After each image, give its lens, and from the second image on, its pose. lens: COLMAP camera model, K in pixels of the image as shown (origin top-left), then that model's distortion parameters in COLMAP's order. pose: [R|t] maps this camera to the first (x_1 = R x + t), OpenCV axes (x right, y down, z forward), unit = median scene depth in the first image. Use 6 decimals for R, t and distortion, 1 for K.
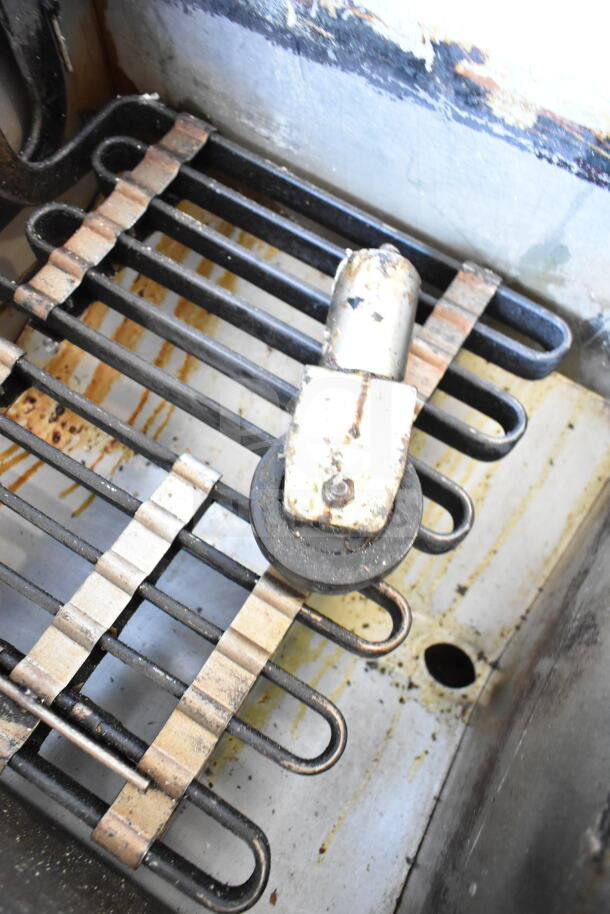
lens RADIAL K [[728.5, 0, 307.0], [0, 728.5, 456.9], [0, 0, 1]] dist [-0.000638, 0.001578]
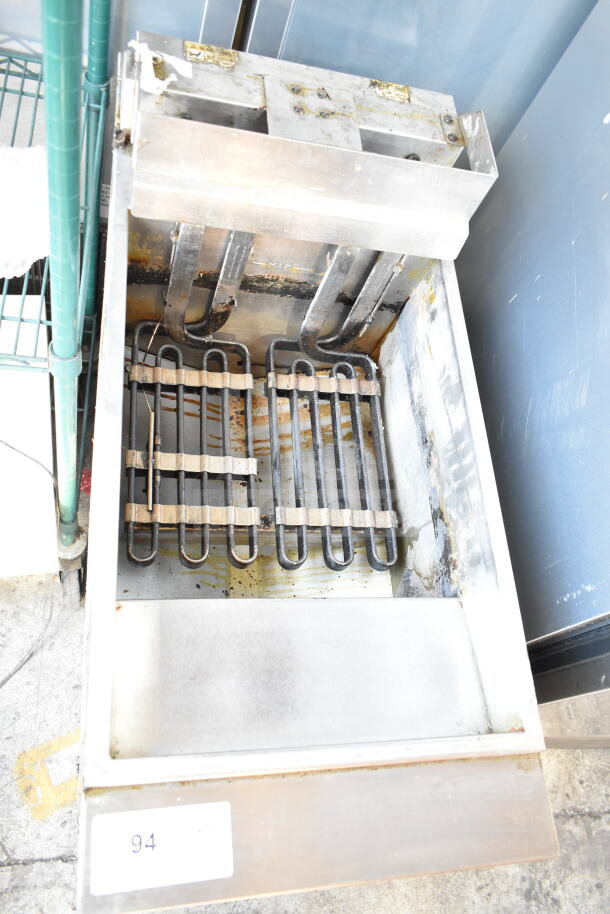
lens RADIAL K [[728.5, 0, 306.0], [0, 728.5, 456.3], [0, 0, 1]] dist [-0.000638, 0.001578]
pose [[0.584220, 0.773105, -0.246973, 0.483370], [-0.808917, 0.579380, -0.099864, 0.085951], [0.065886, 0.258123, 0.963863, -1.254467]]
